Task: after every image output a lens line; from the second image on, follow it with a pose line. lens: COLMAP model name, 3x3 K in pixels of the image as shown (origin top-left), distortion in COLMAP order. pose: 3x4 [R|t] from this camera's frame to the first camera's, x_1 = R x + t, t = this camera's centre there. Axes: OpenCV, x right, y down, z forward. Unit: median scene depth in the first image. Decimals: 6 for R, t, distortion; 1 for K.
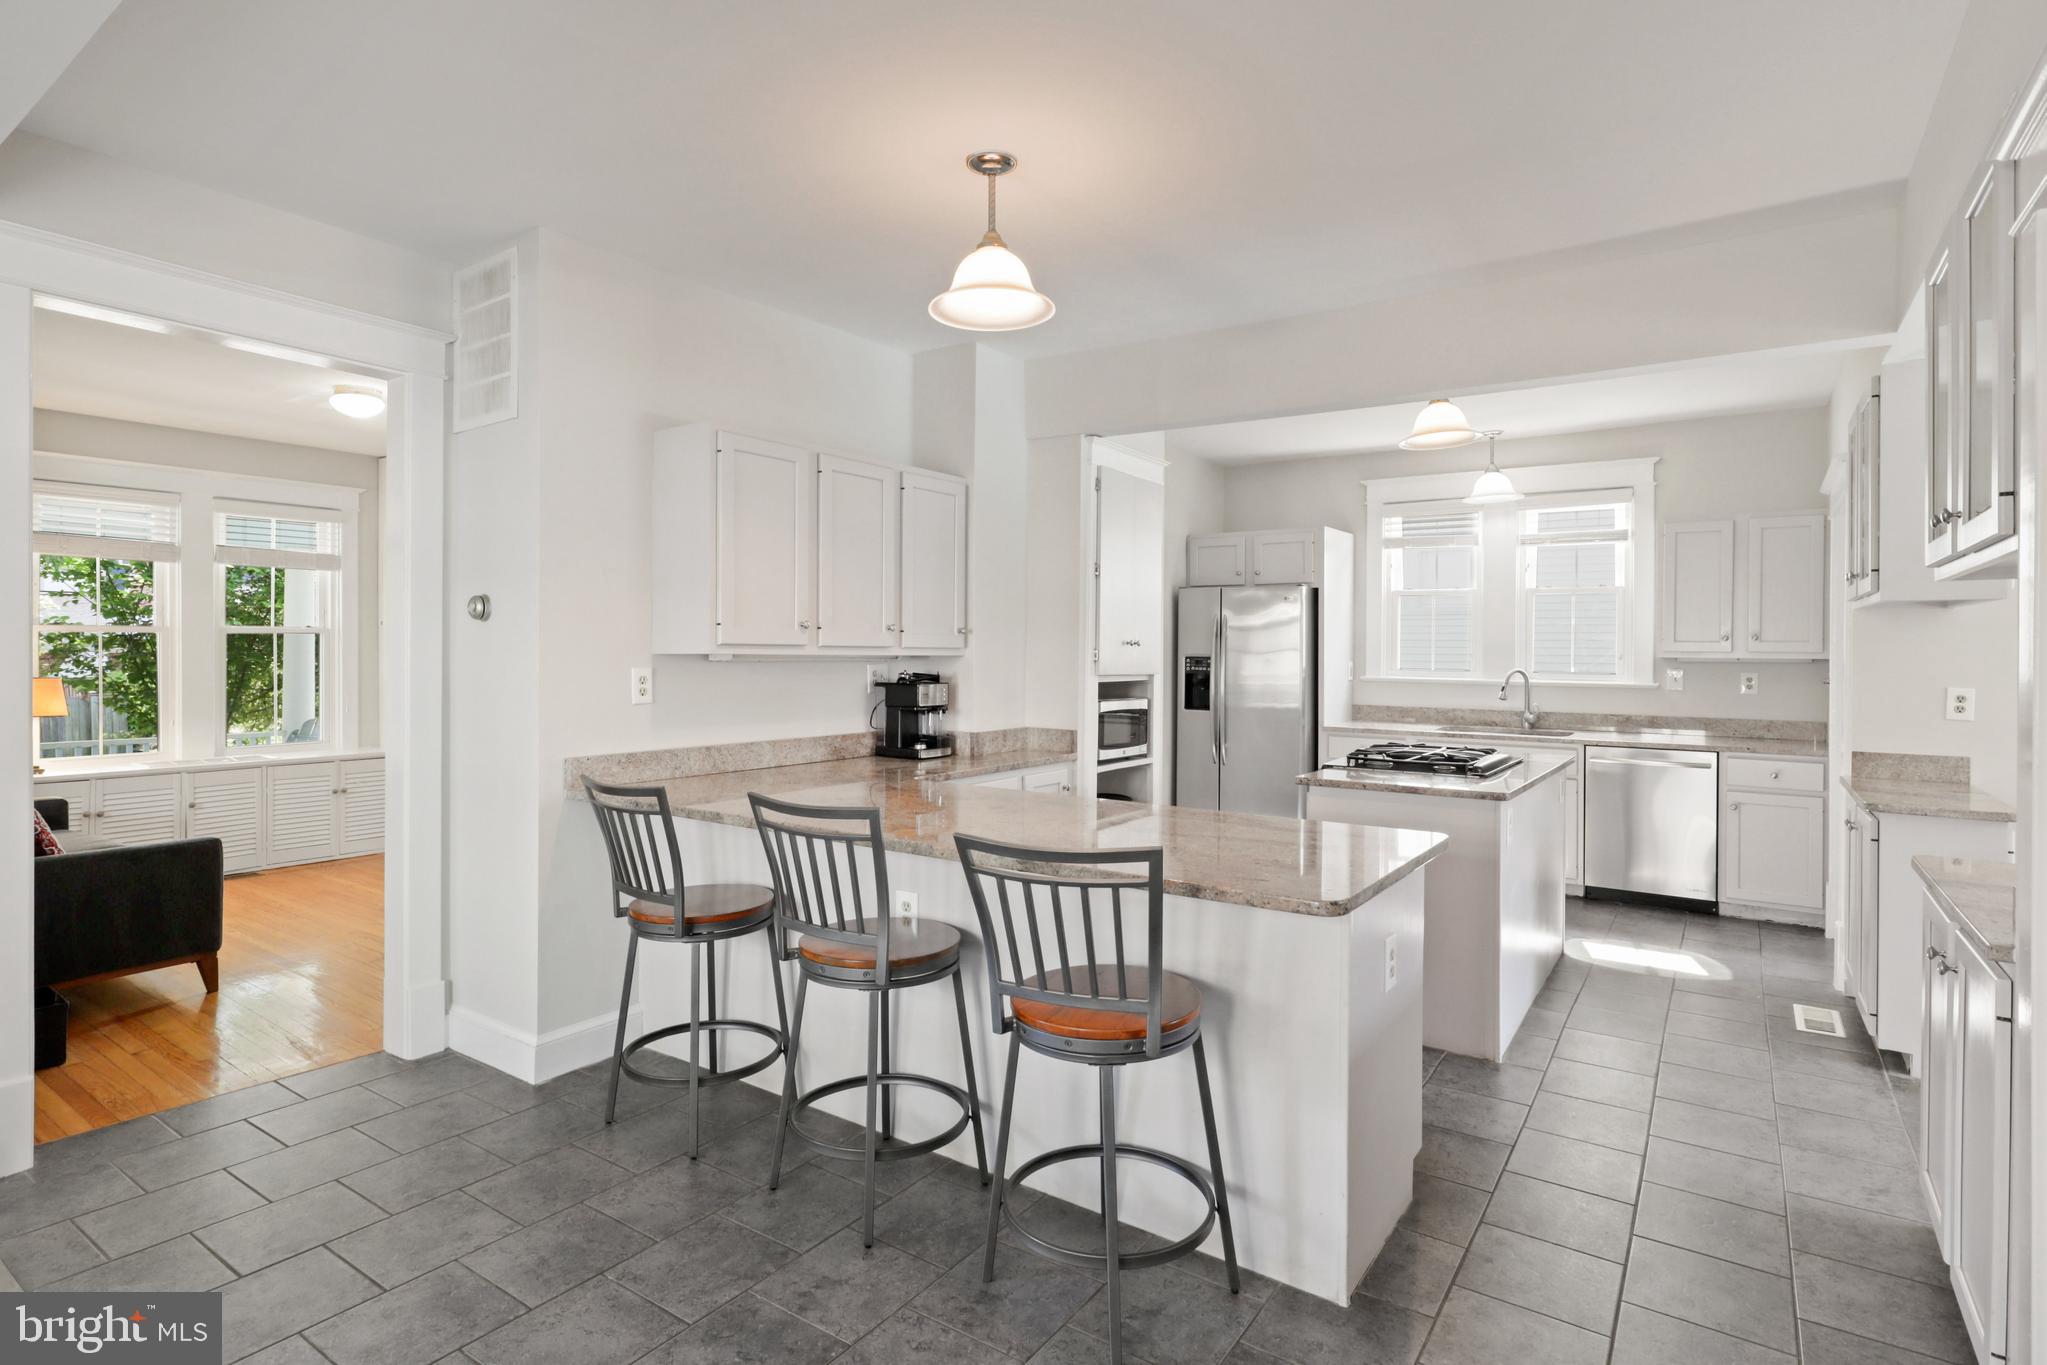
lens RADIAL K [[1037.9, 0, 1019.5], [0, 1037.9, 653.5], [0, 0, 1]] dist [-0.014213, 0.008488]
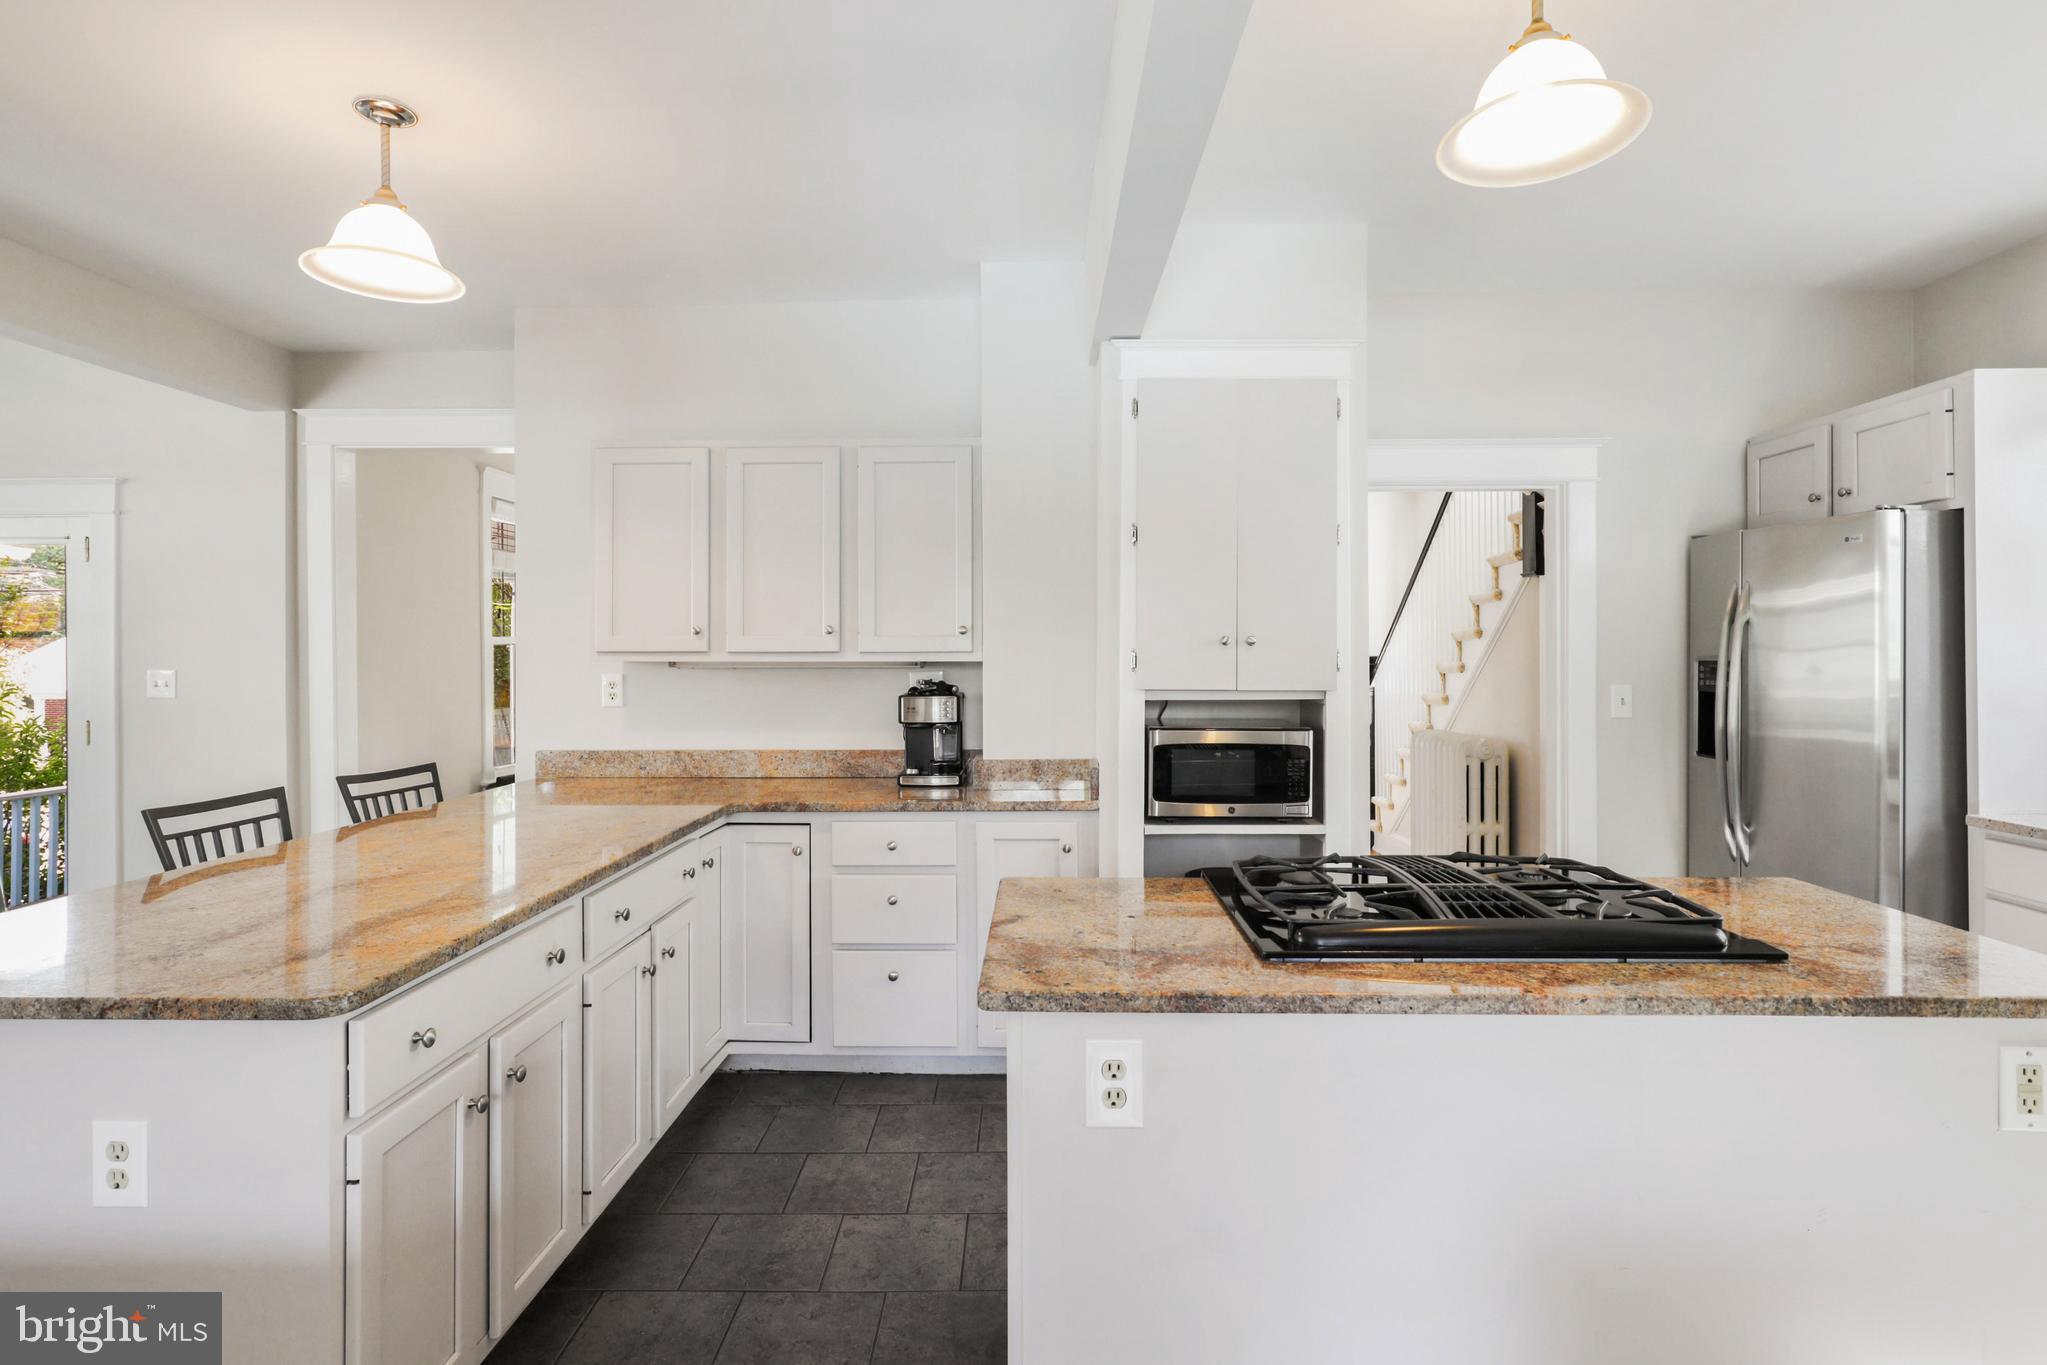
lens RADIAL K [[1037.9, 0, 1021.6], [0, 1037.9, 653.4], [0, 0, 1]] dist [-0.014213, 0.008488]
pose [[0.557095, -0.012947, -0.830348, 0.782372], [0.004931, 0.999912, -0.012283, 0.007554], [0.830434, 0.002749, 0.557110, 0.741163]]
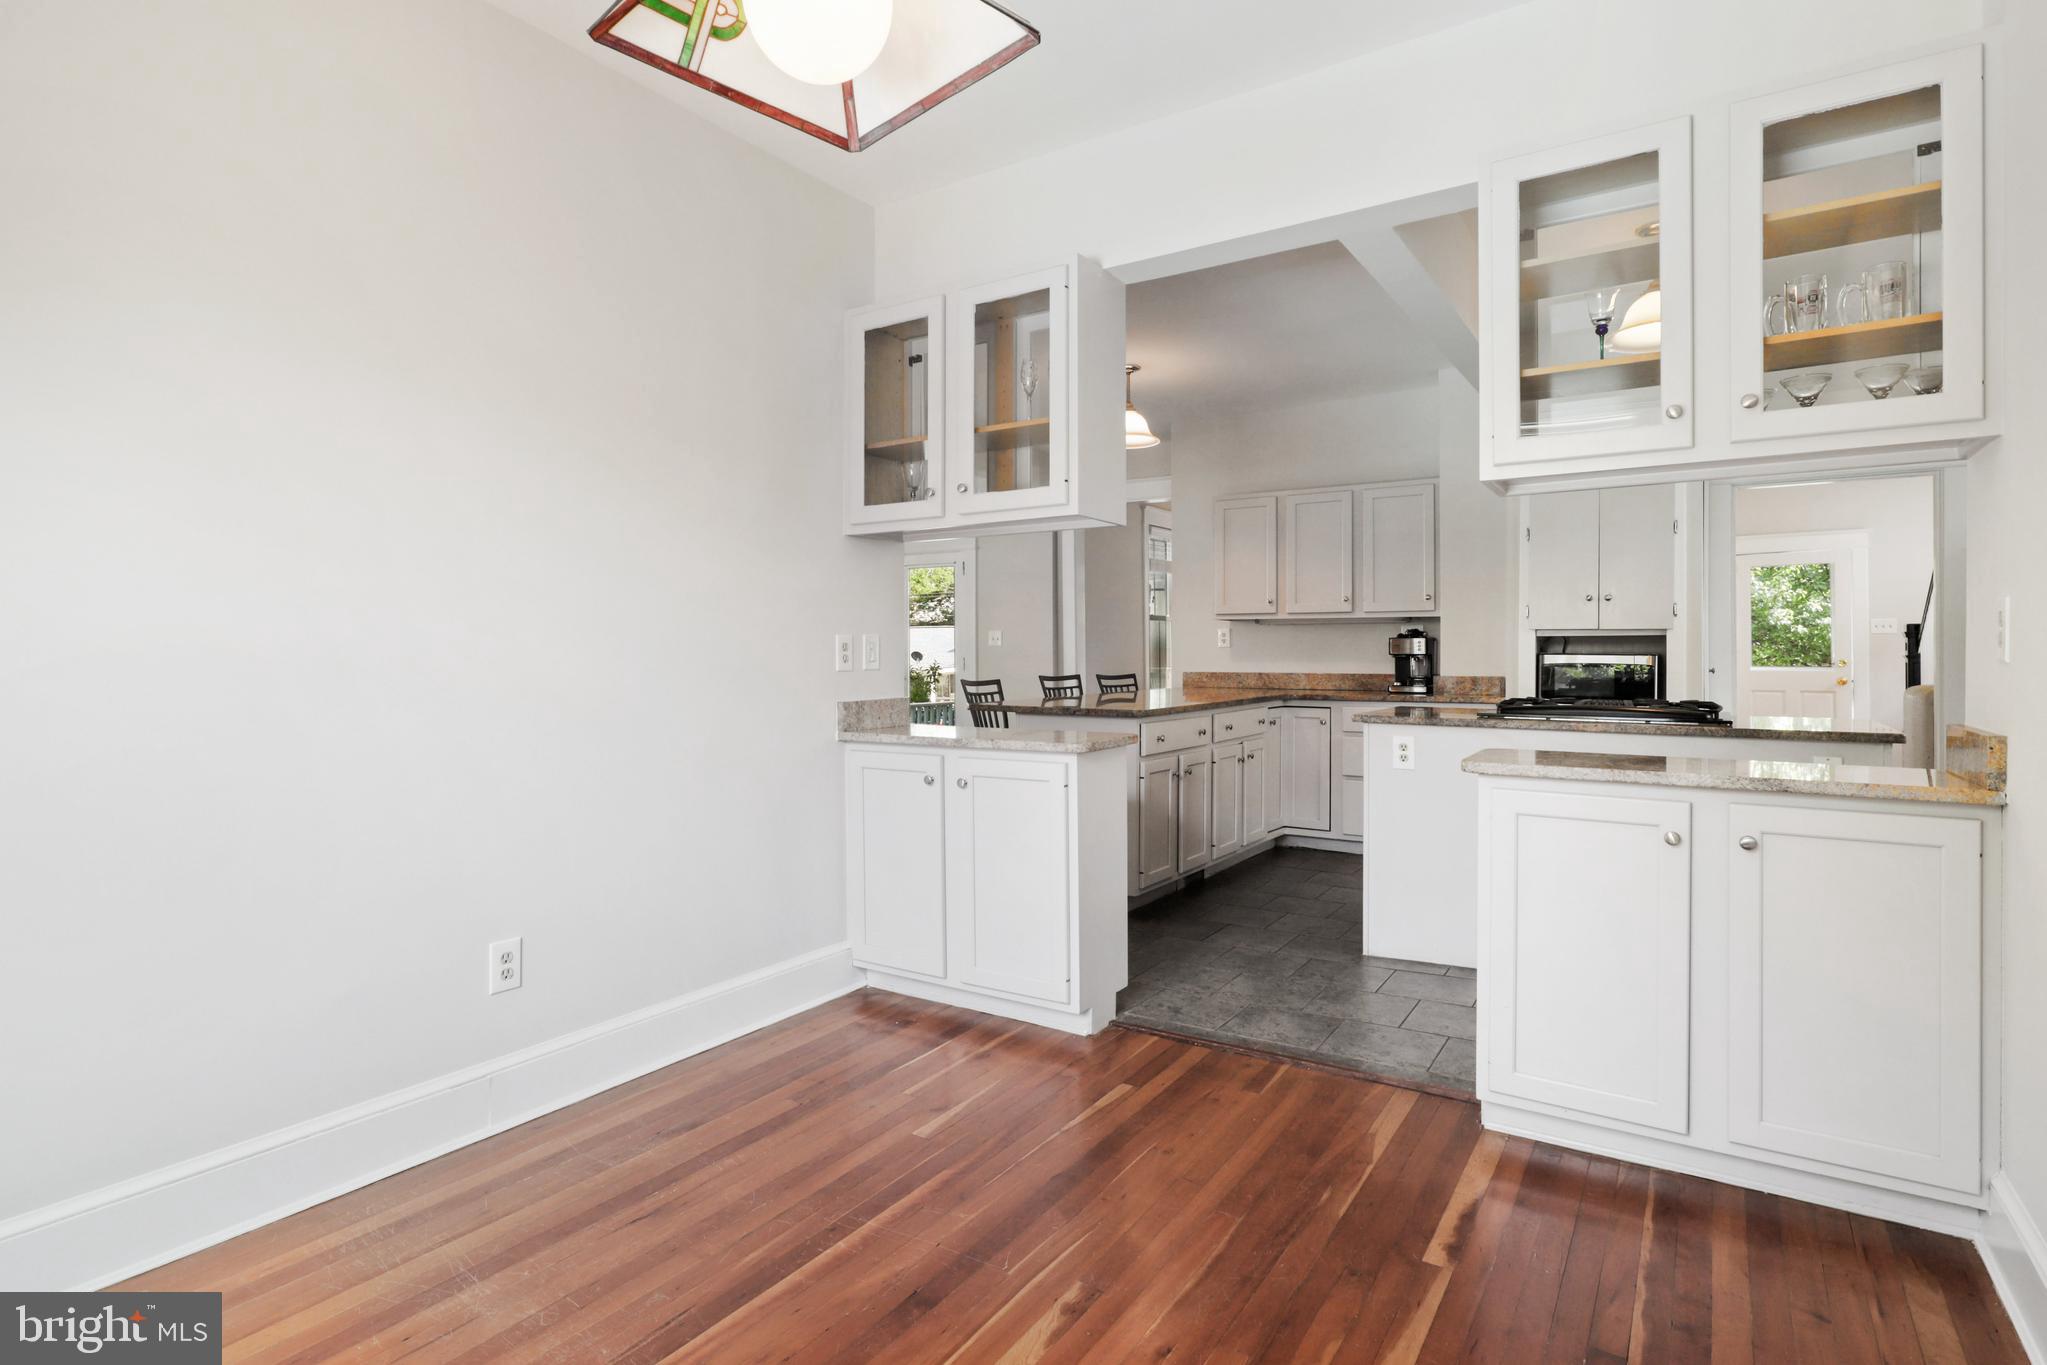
lens RADIAL K [[1037.9, 0, 1005.6], [0, 1037.9, 644.9], [0, 0, 1]] dist [-0.014213, 0.008488]
pose [[0.009776, -0.015743, -0.999828, 1.526029], [-0.004732, 0.999864, -0.015790, 0.075191], [0.999941, 0.004886, 0.009700, 0.573913]]
